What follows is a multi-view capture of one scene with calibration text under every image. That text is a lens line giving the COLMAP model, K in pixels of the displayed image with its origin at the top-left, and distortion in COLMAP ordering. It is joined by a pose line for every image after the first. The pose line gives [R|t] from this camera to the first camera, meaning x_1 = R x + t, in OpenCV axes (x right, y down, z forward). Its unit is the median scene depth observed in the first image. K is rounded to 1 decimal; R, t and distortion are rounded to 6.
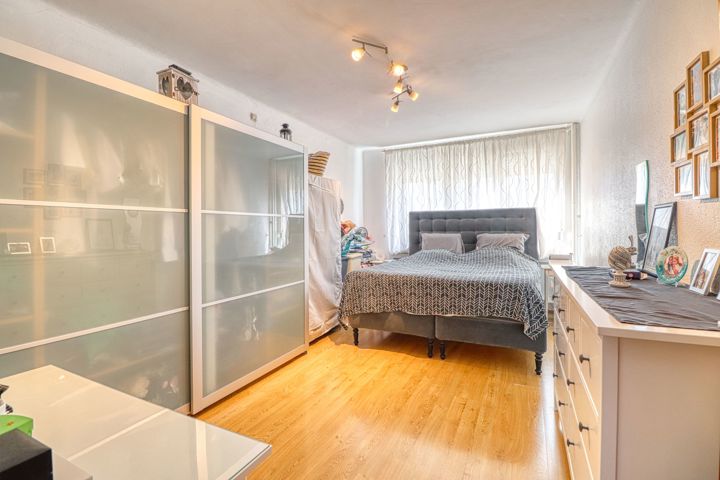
lens RADIAL K [[335.4, 0, 356.8], [0, 335.4, 234.8], [0, 0, 1]] dist [-0.015761, -0.001884]
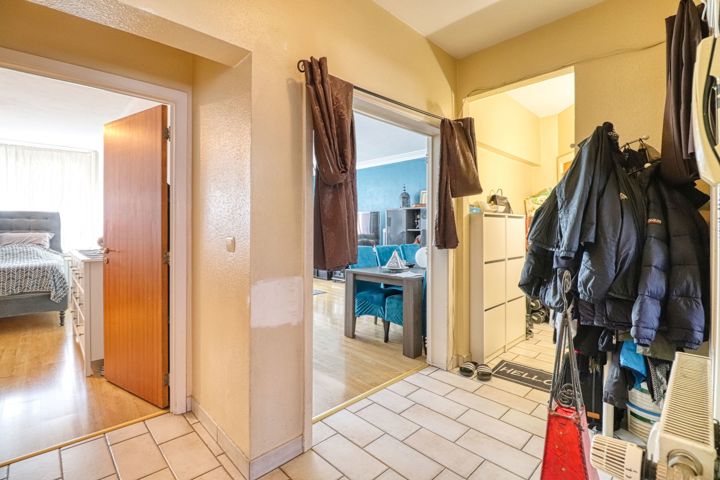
lens RADIAL K [[335.4, 0, 354.9], [0, 335.4, 232.8], [0, 0, 1]] dist [-0.015761, -0.001884]
pose [[0.343539, 0.006679, 0.939115, -0.305400], [0.004996, 0.999948, -0.008939, 0.015564], [-0.939125, 0.007763, 0.343488, -0.571556]]
